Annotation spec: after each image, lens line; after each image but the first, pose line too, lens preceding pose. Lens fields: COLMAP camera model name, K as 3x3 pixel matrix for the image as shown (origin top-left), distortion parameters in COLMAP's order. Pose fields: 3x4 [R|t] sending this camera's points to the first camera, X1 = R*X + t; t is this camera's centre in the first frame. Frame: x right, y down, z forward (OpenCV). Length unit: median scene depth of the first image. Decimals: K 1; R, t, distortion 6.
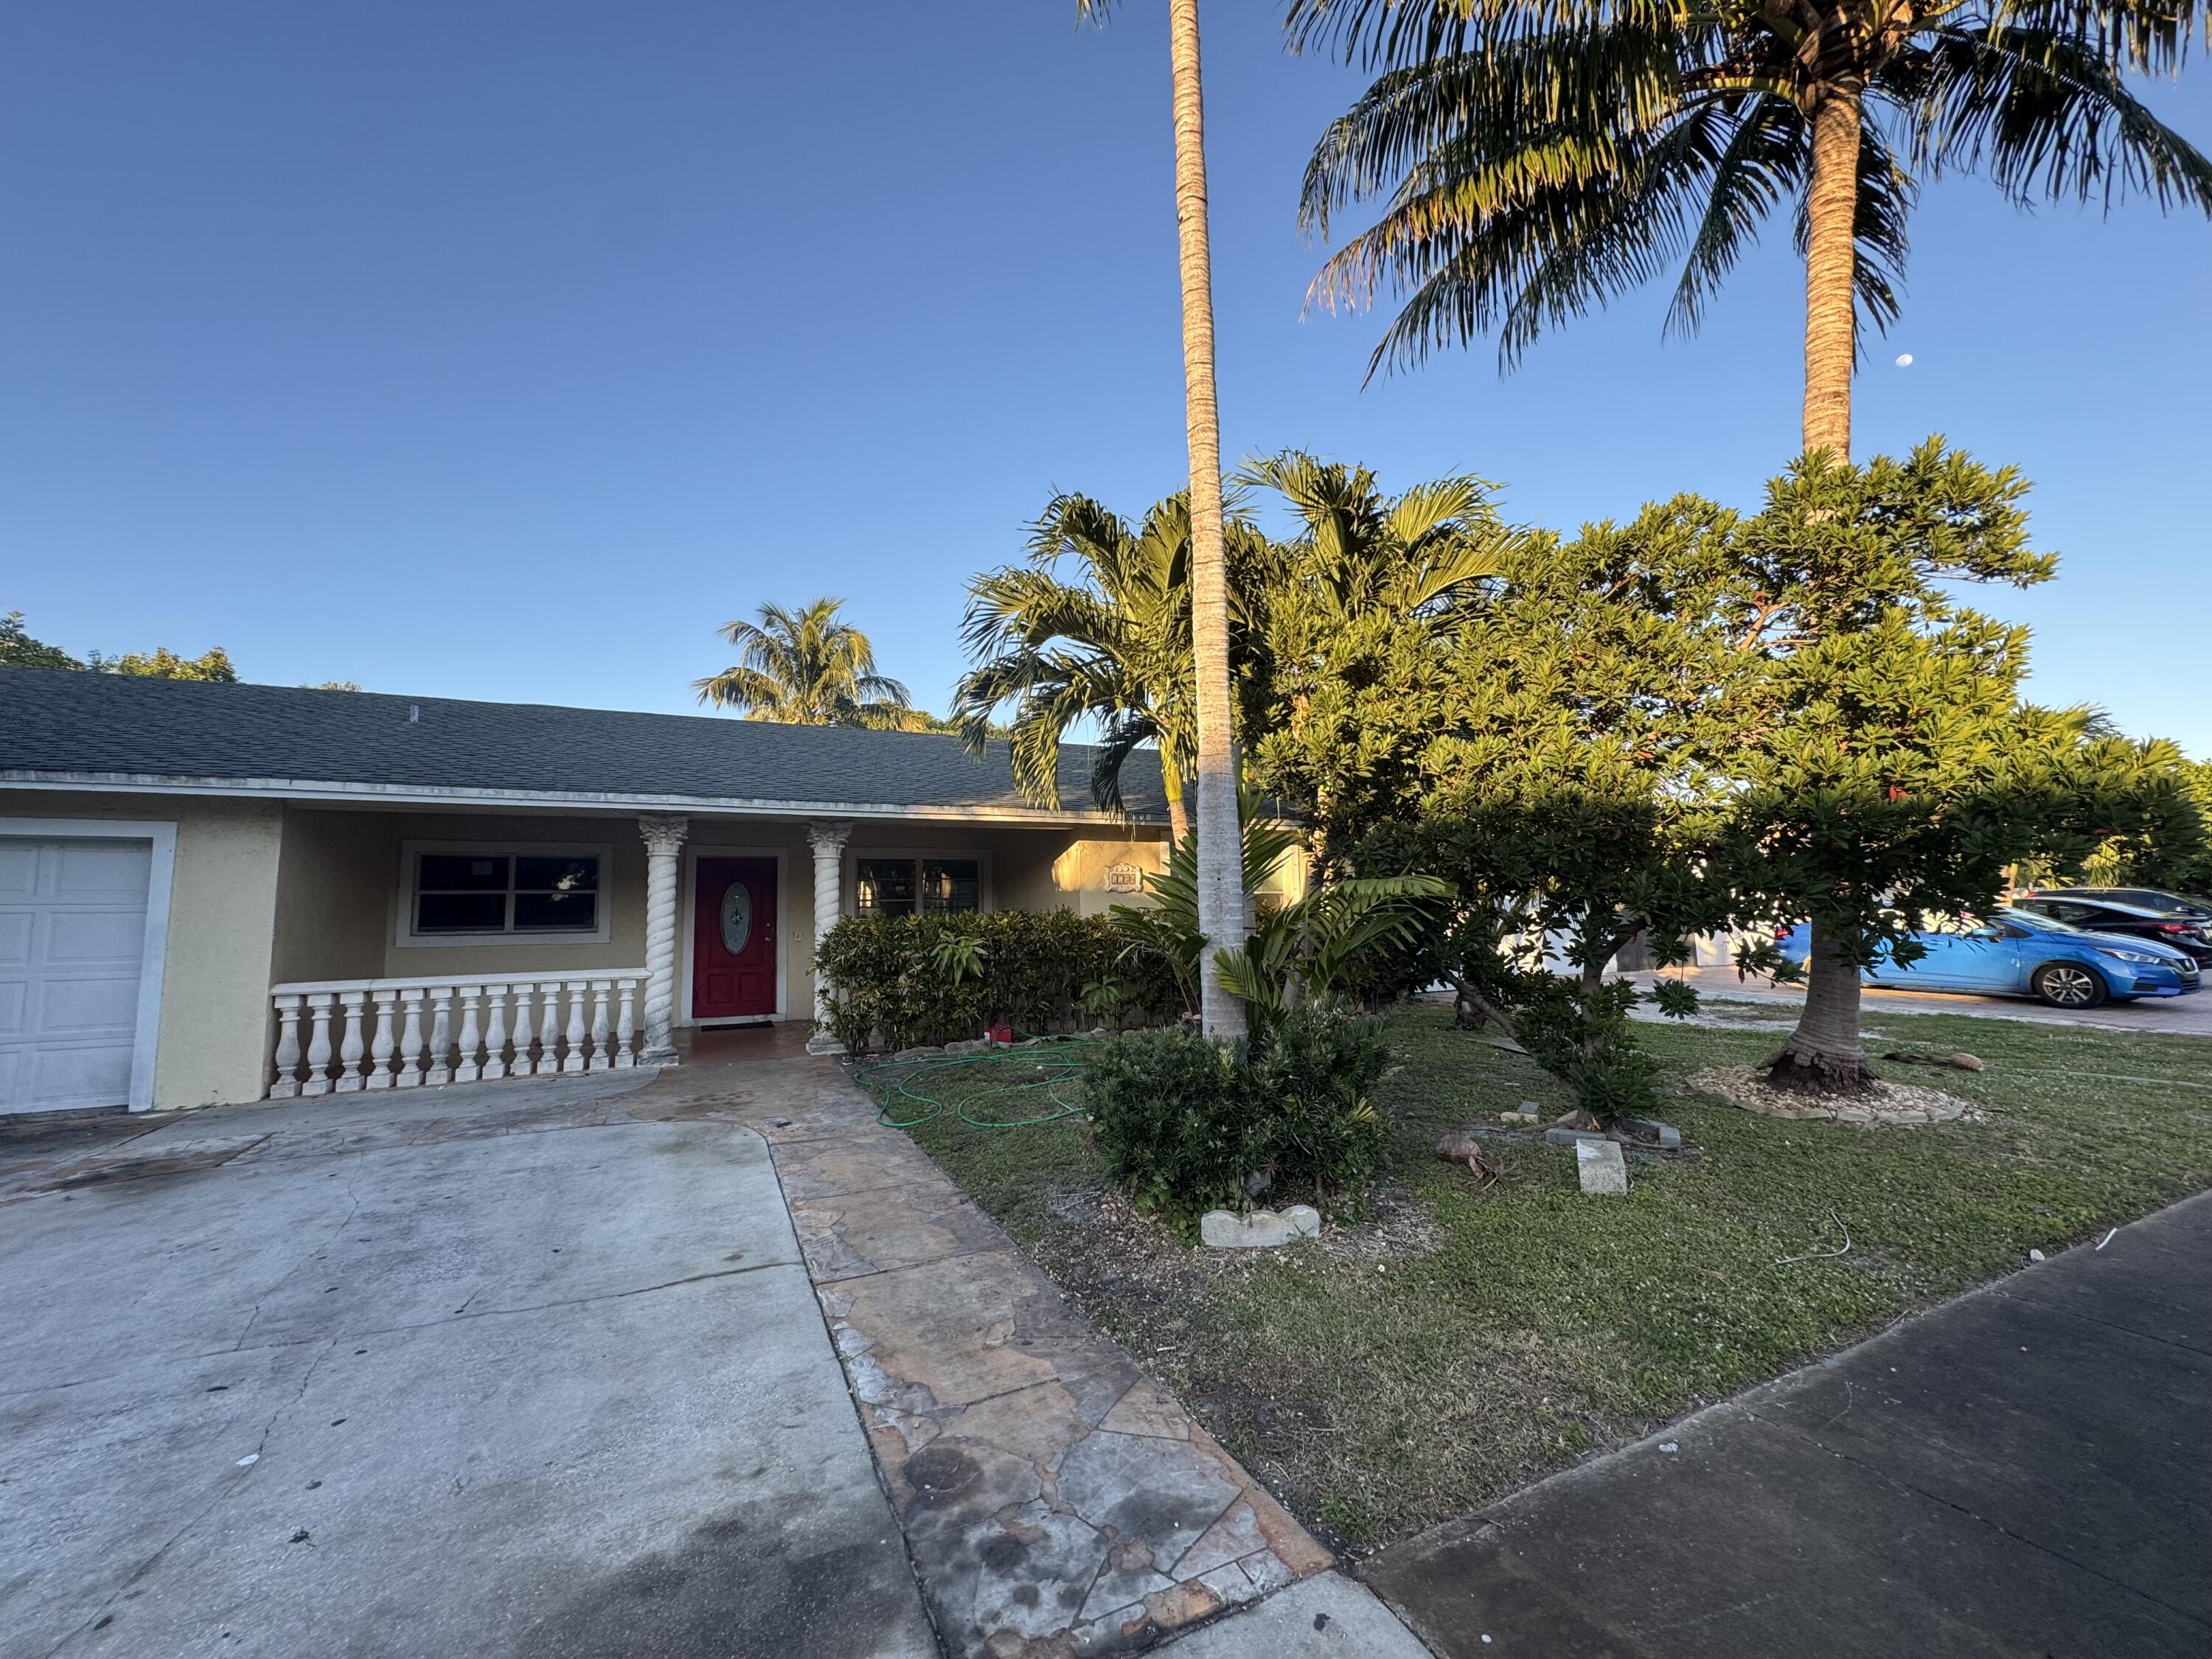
lens RADIAL K [[888.5, 0, 1112.7], [0, 888.5, 822.0], [0, 0, 1]] dist [-0.000603, -0.000327]
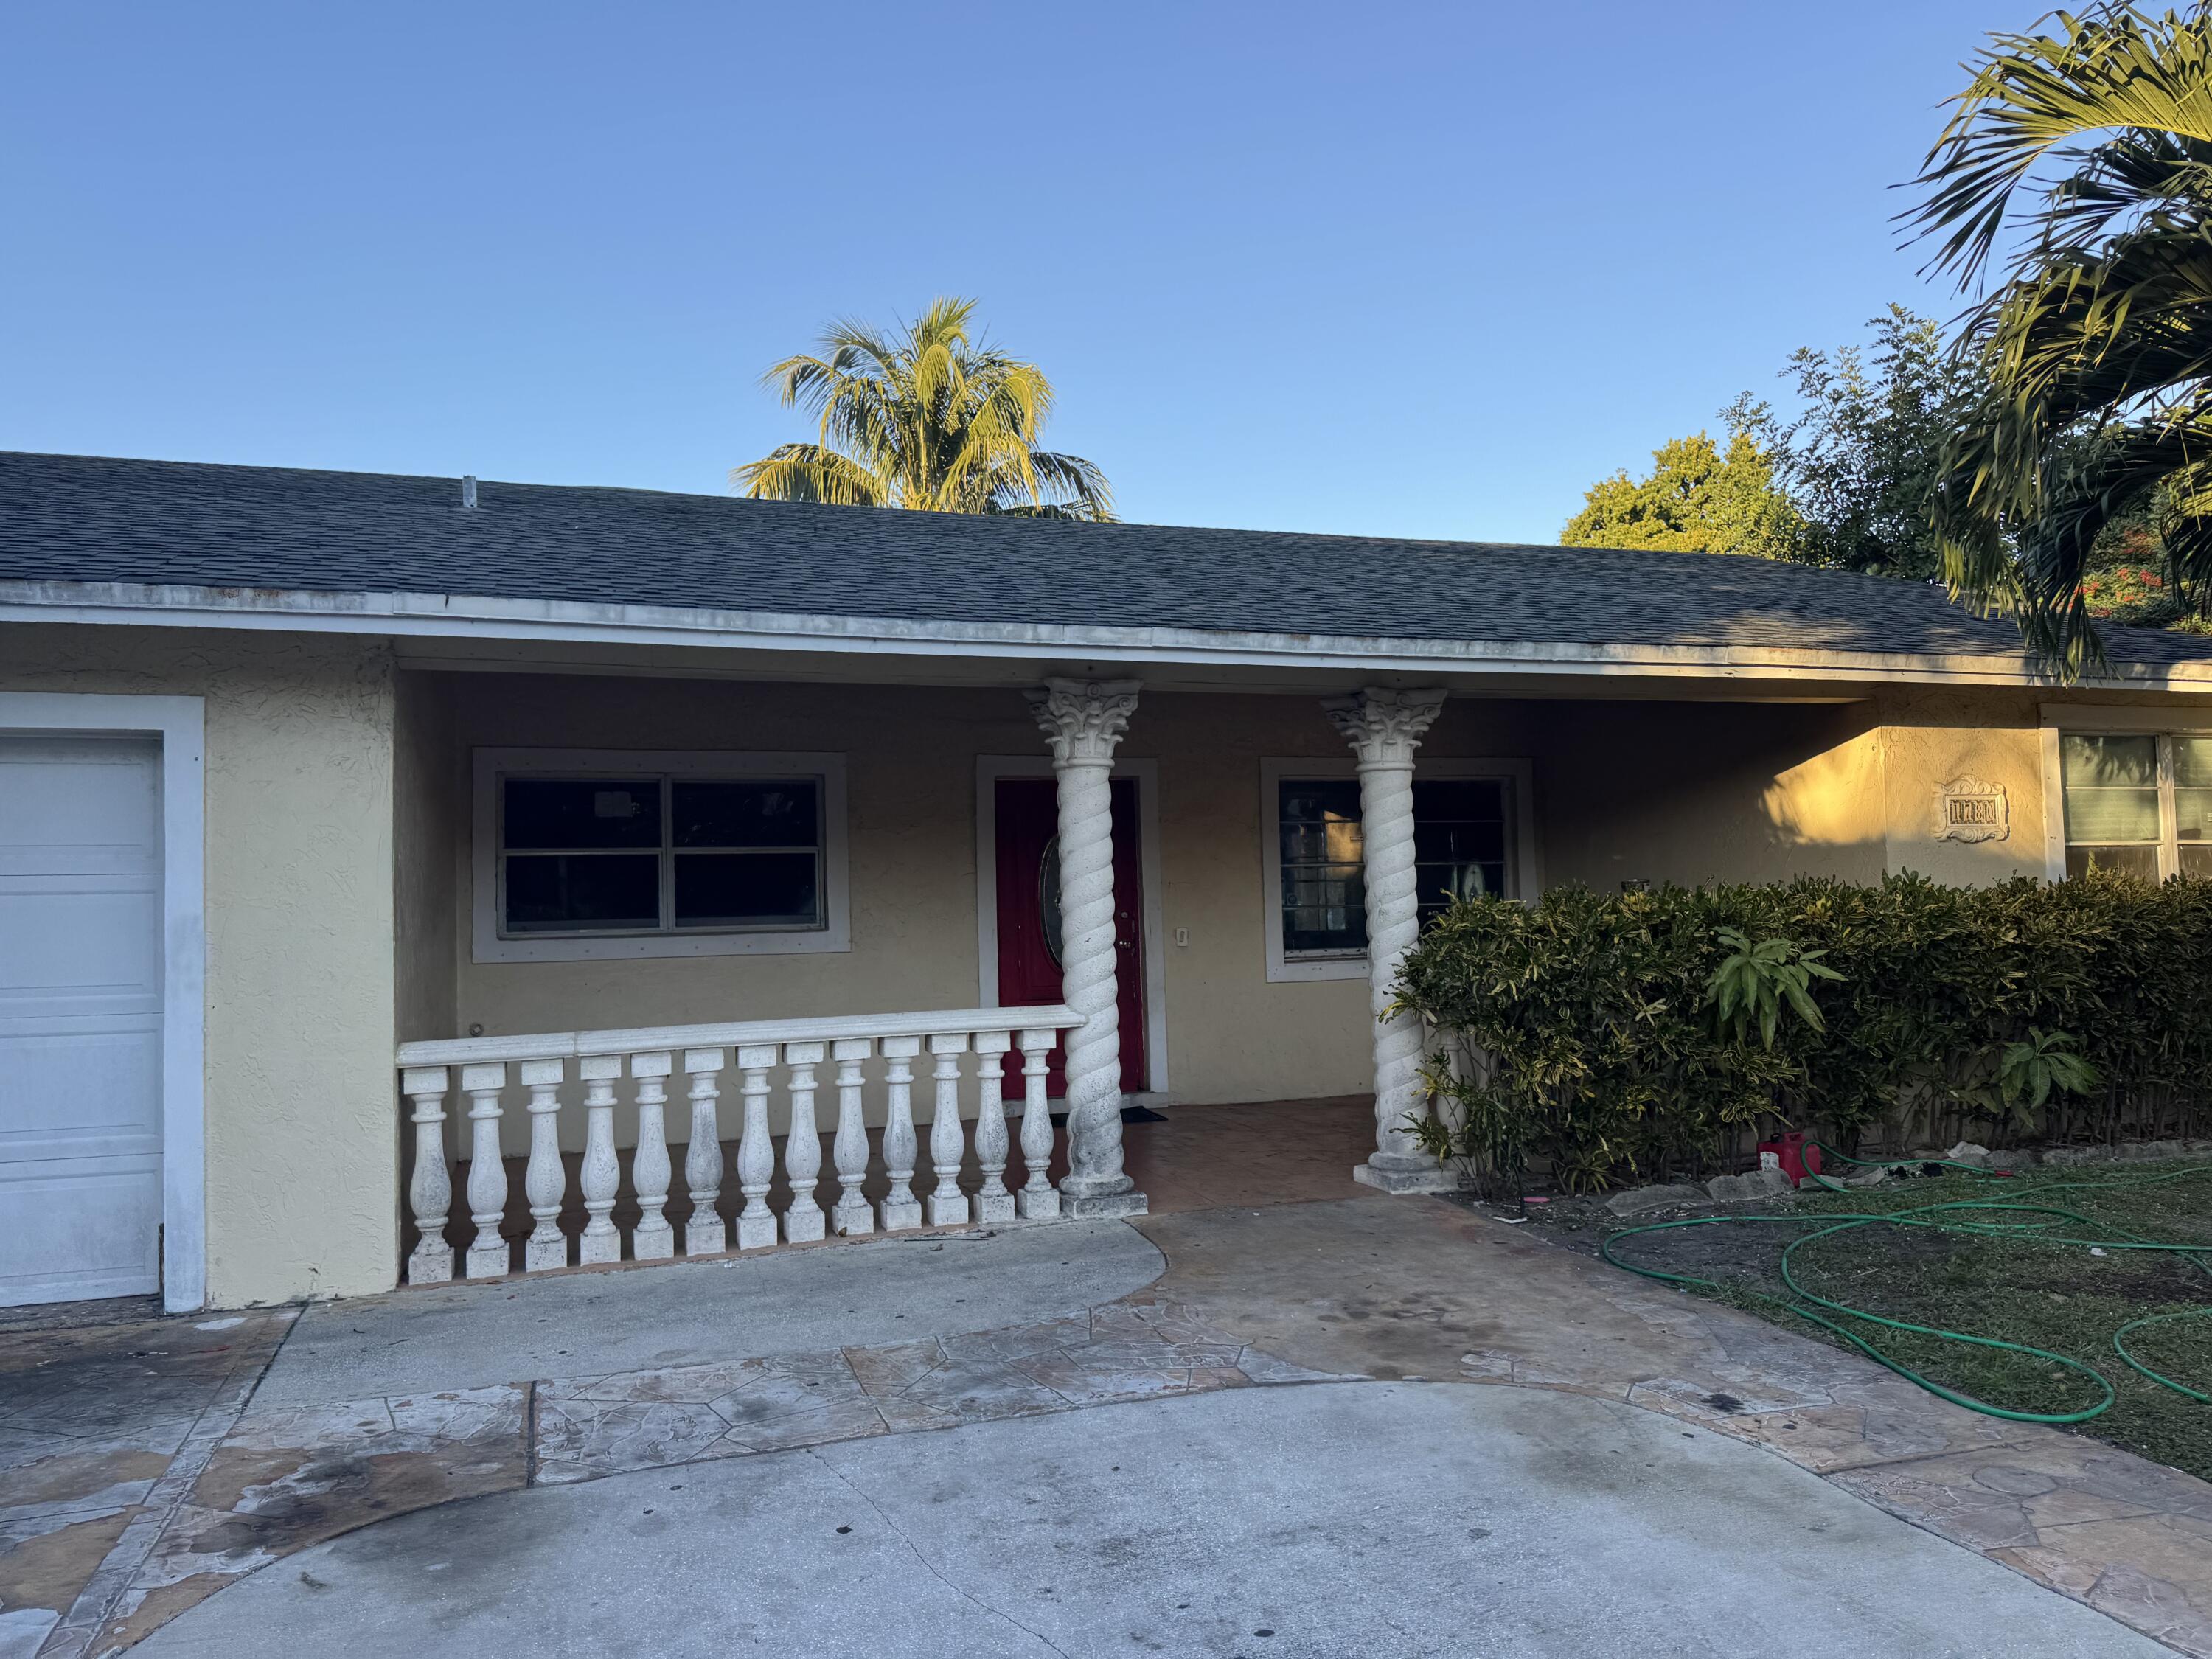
lens RADIAL K [[1549.5, 0, 1109.0], [0, 1549.5, 836.7], [0, 0, 1]] dist [0.098315, -0.142245]
pose [[0.992177, -0.008959, -0.124516, -0.439254], [0.017176, 0.997732, 0.065076, 0.024742], [0.123651, -0.066706, 0.990081, 0.218610]]
